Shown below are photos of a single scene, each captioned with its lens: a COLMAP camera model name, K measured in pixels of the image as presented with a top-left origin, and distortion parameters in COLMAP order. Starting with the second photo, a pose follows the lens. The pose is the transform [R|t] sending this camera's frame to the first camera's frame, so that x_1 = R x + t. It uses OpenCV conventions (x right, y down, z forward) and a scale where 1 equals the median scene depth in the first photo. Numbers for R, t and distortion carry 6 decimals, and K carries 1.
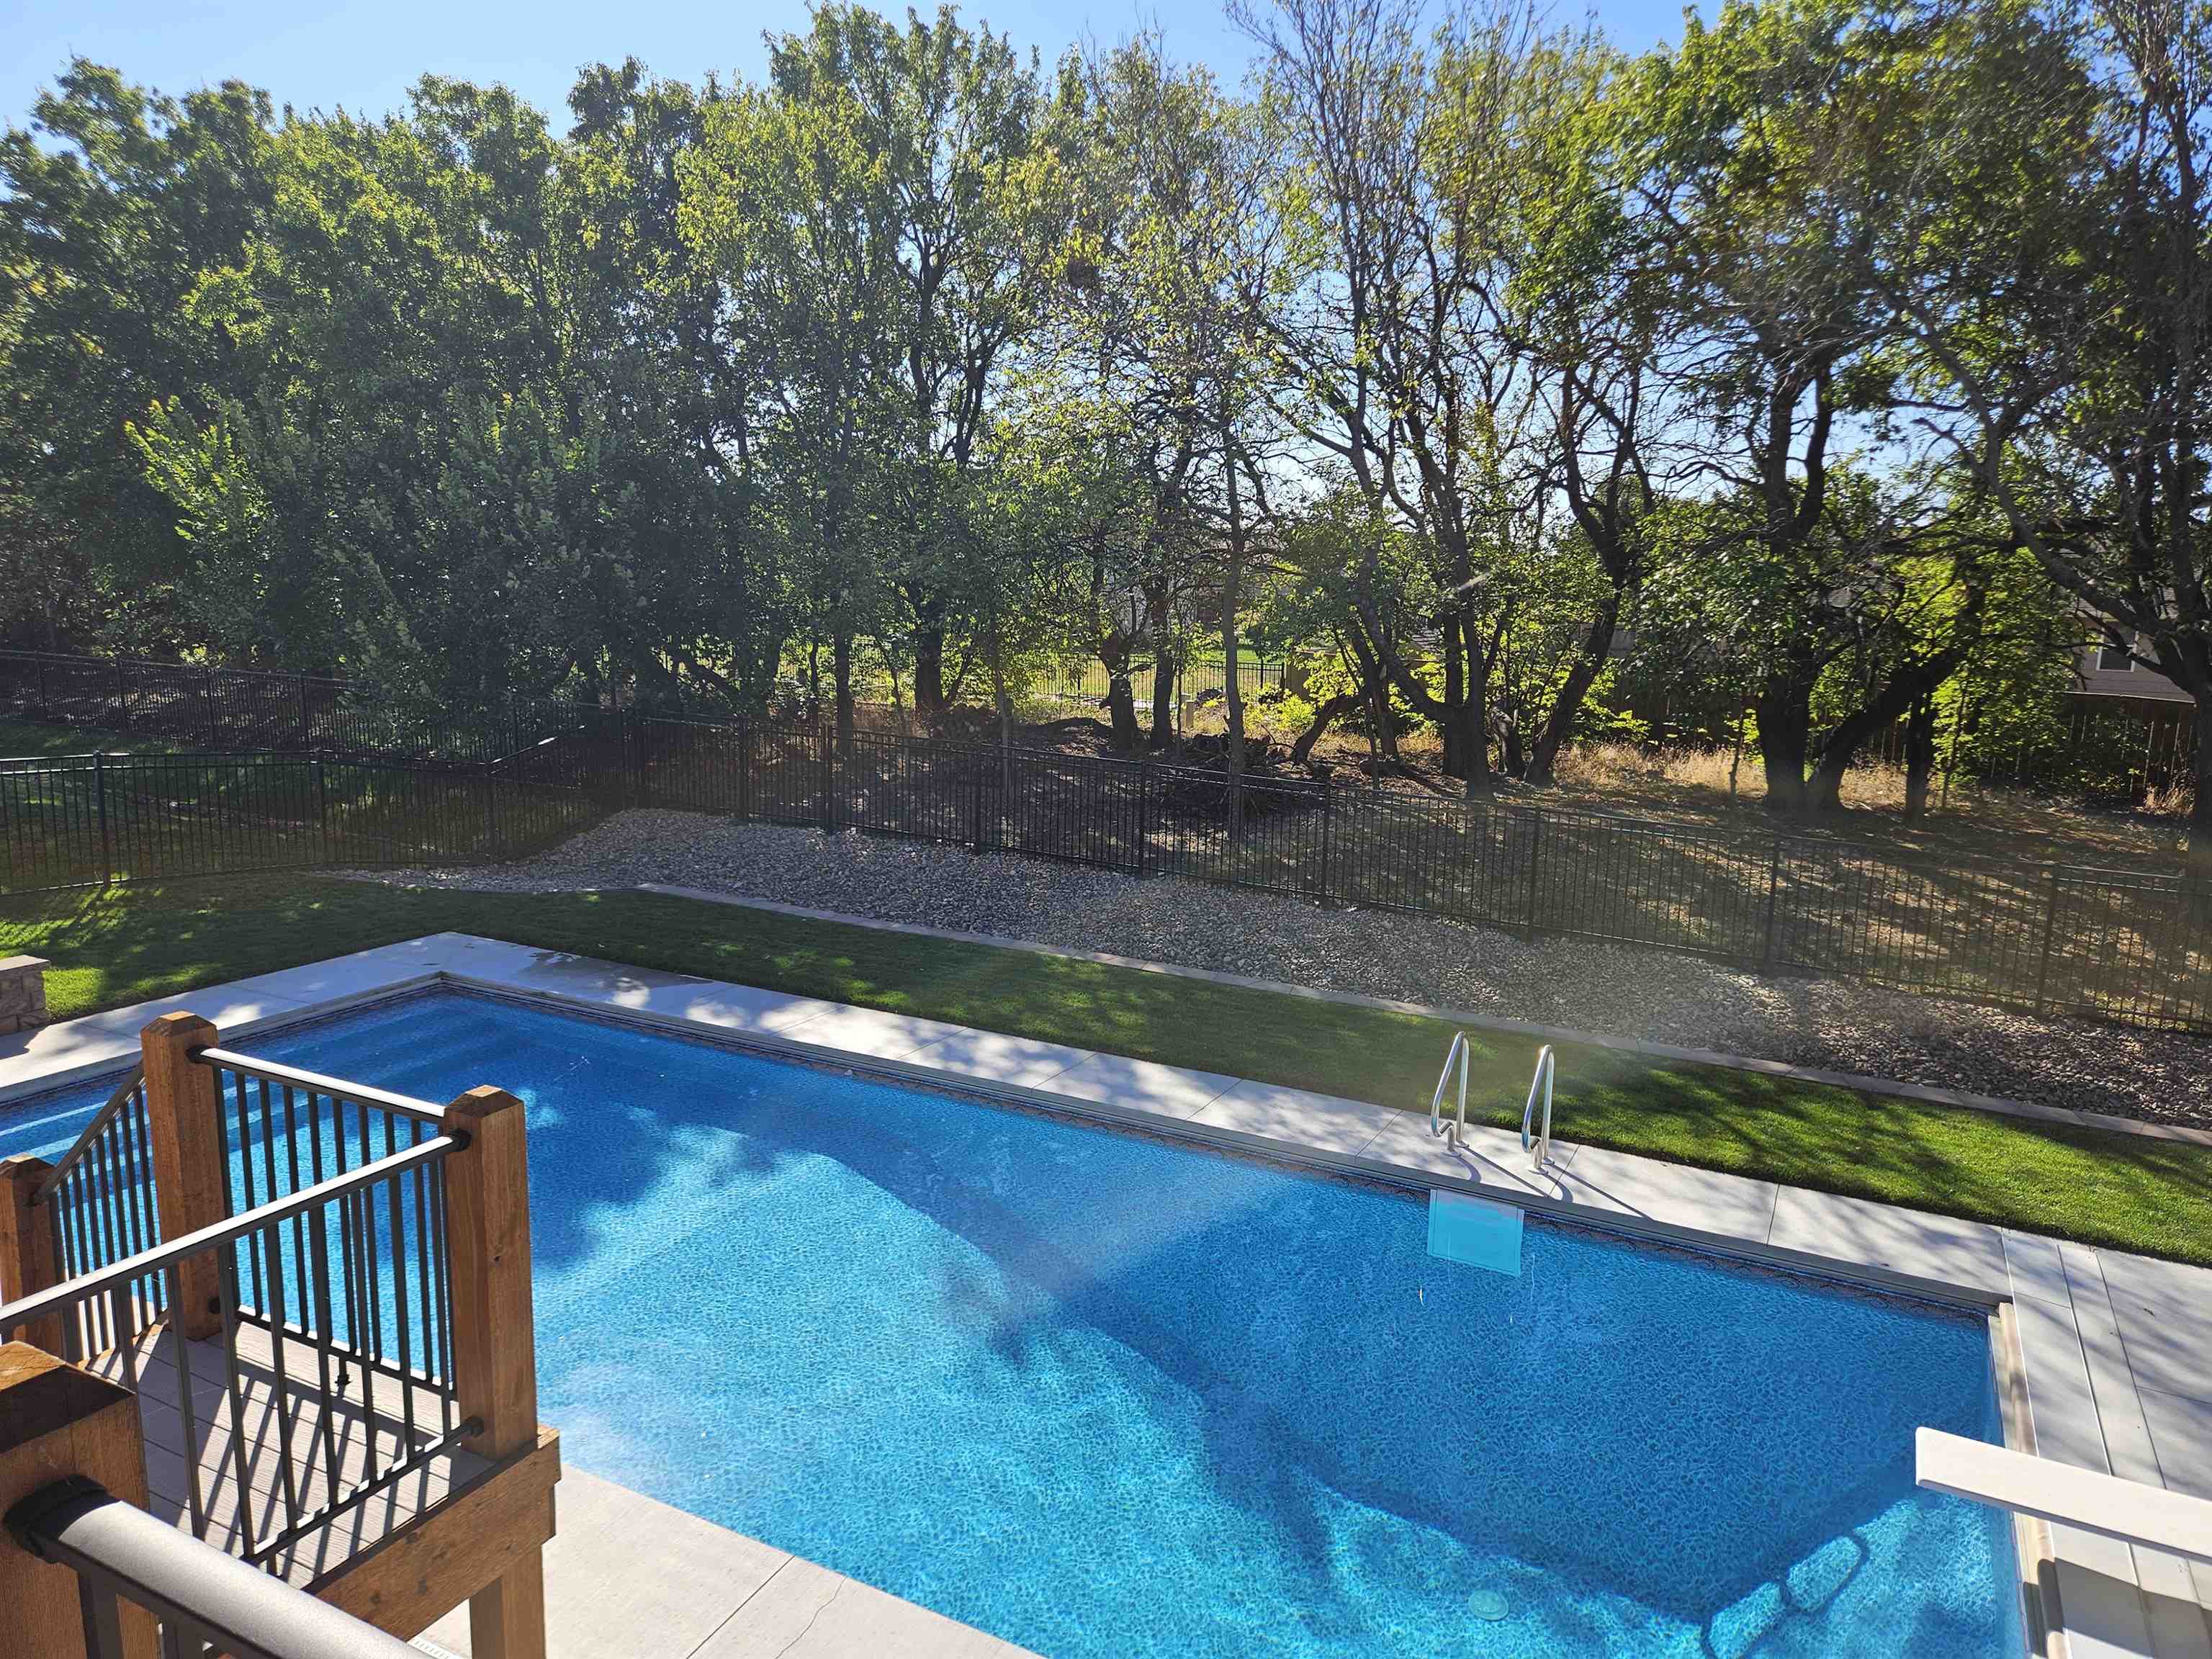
lens RADIAL K [[1494.6, 0, 1104.2], [0, 1494.6, 828.4], [0, 0, 1]] dist [-0.000135, -0.001735]
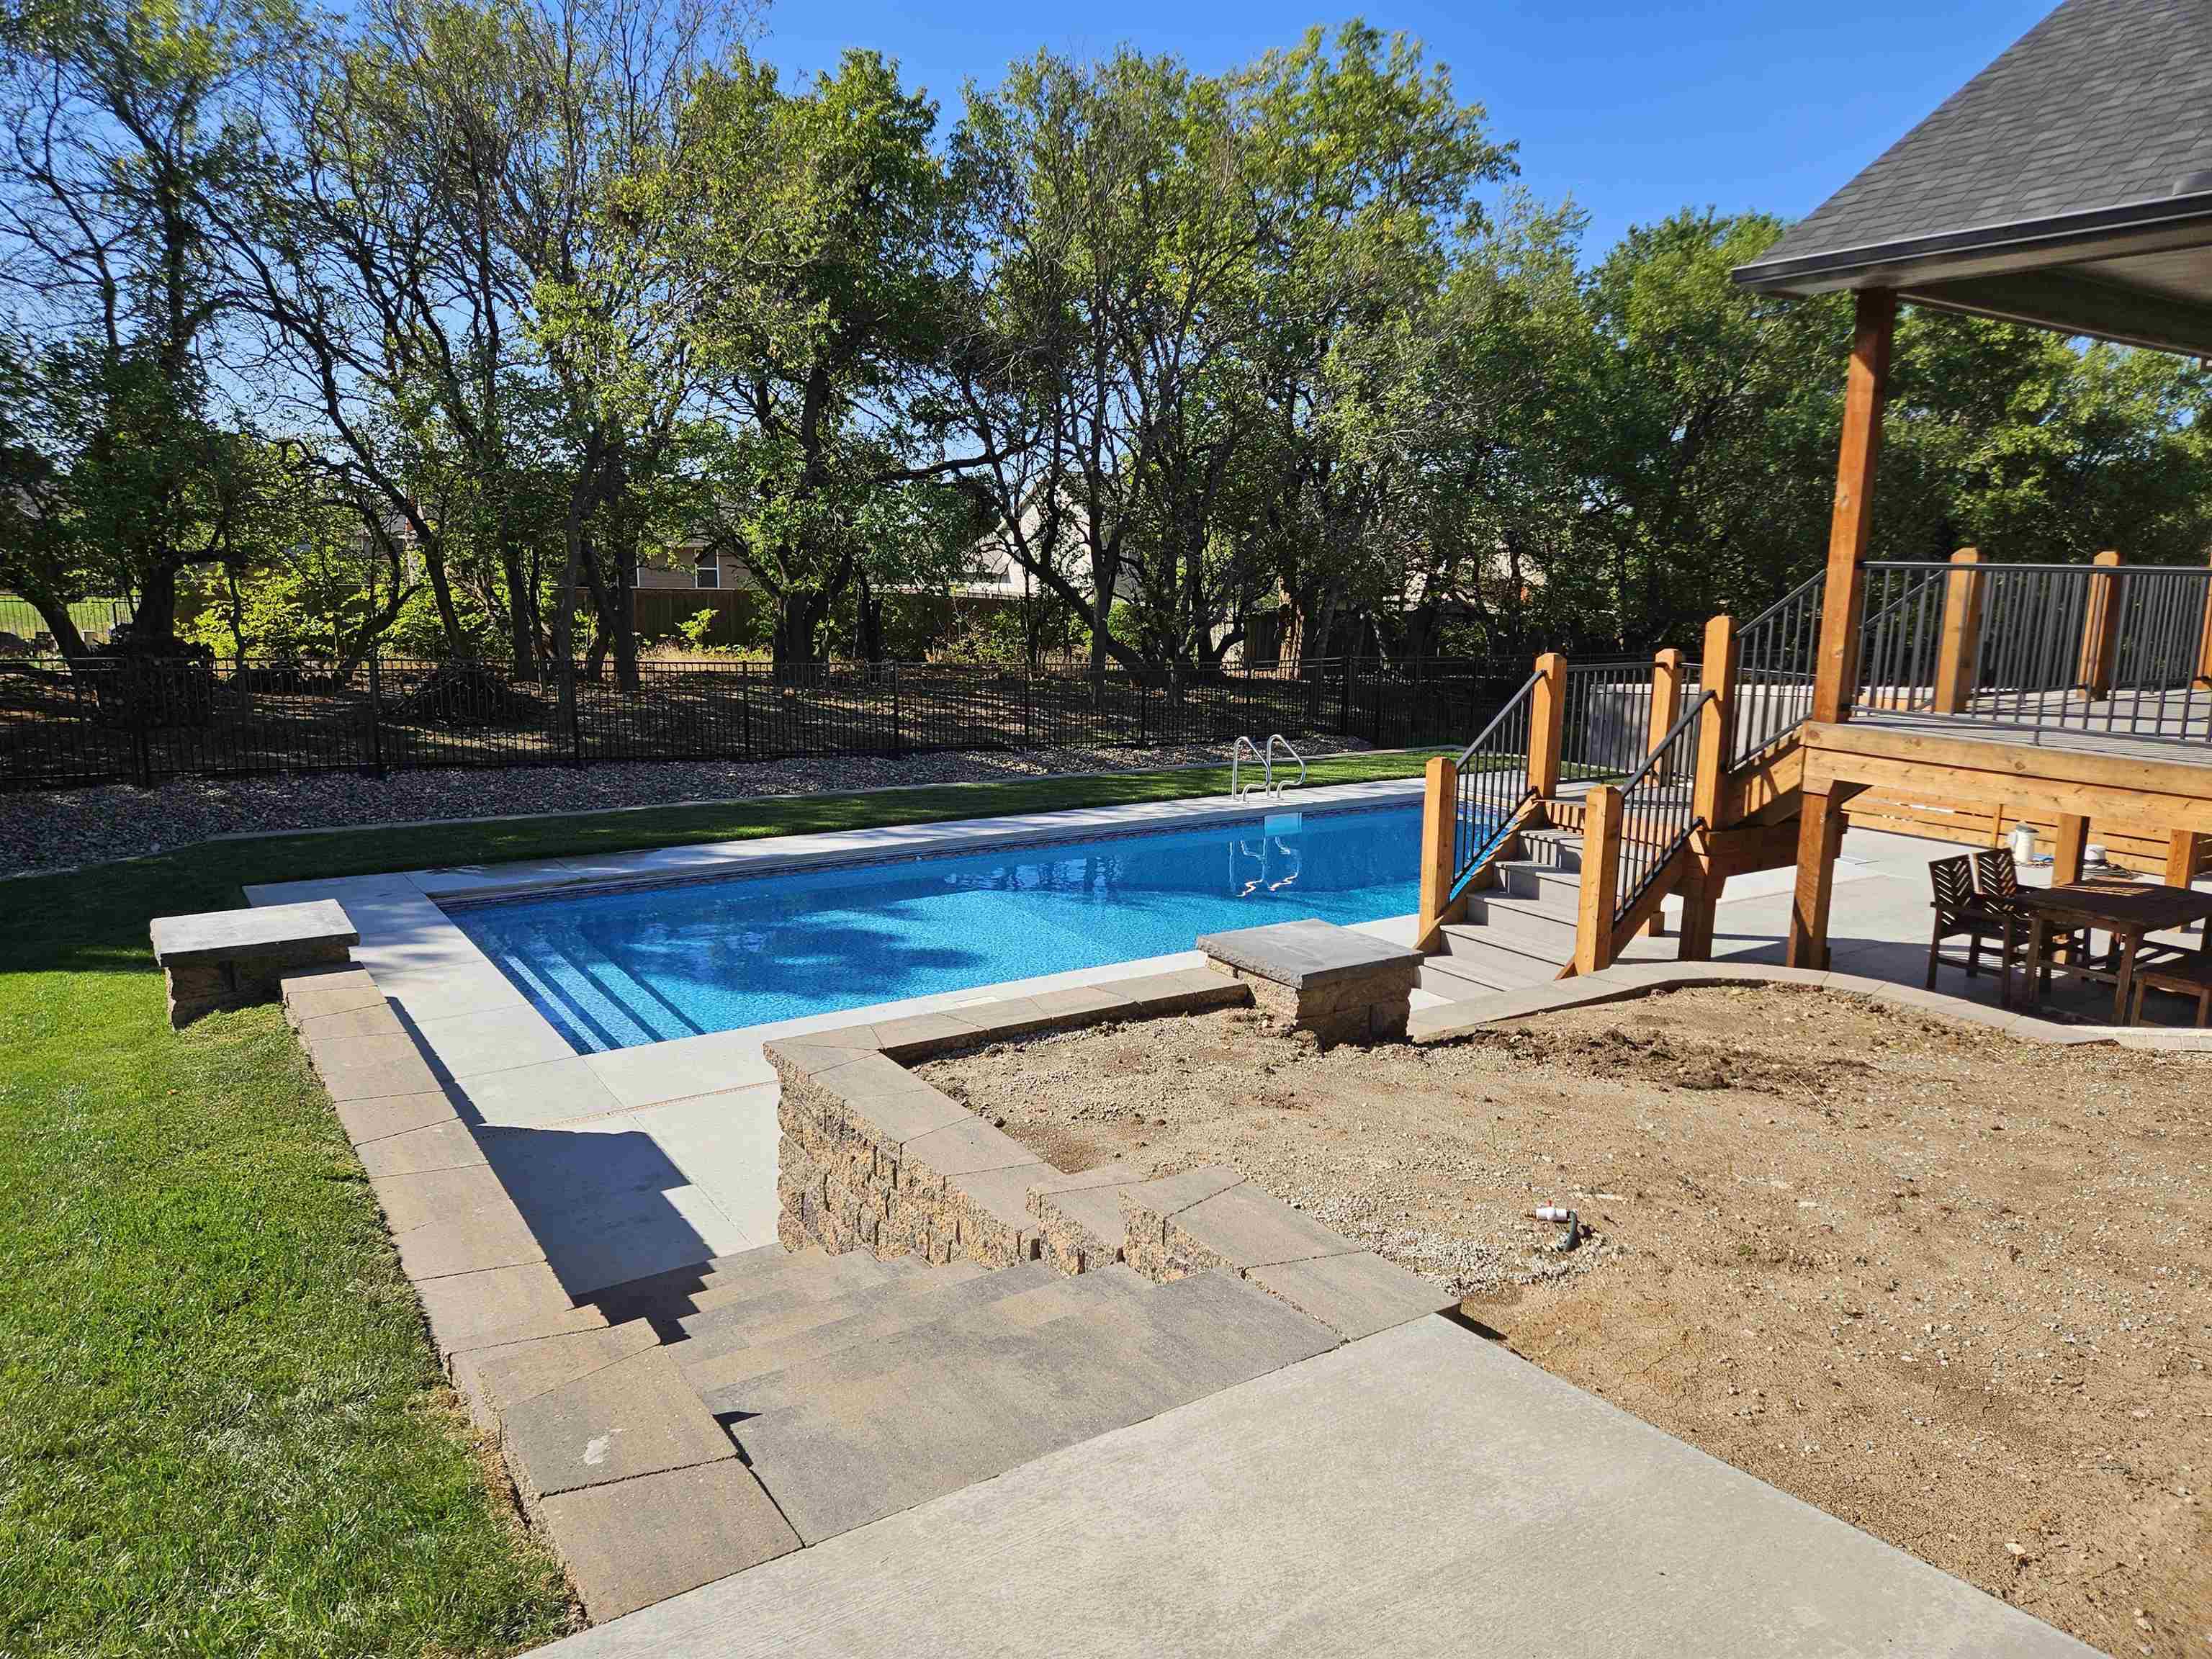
lens RADIAL K [[1494.6, 0, 1103.7], [0, 1494.6, 831.8], [0, 0, 1]] dist [-0.000135, -0.001735]
pose [[0.490926, -0.164547, 0.855521, -0.210925], [0.135832, 0.984449, 0.111399, 0.002586], [-0.860547, 0.061519, 0.505643, 0.015353]]
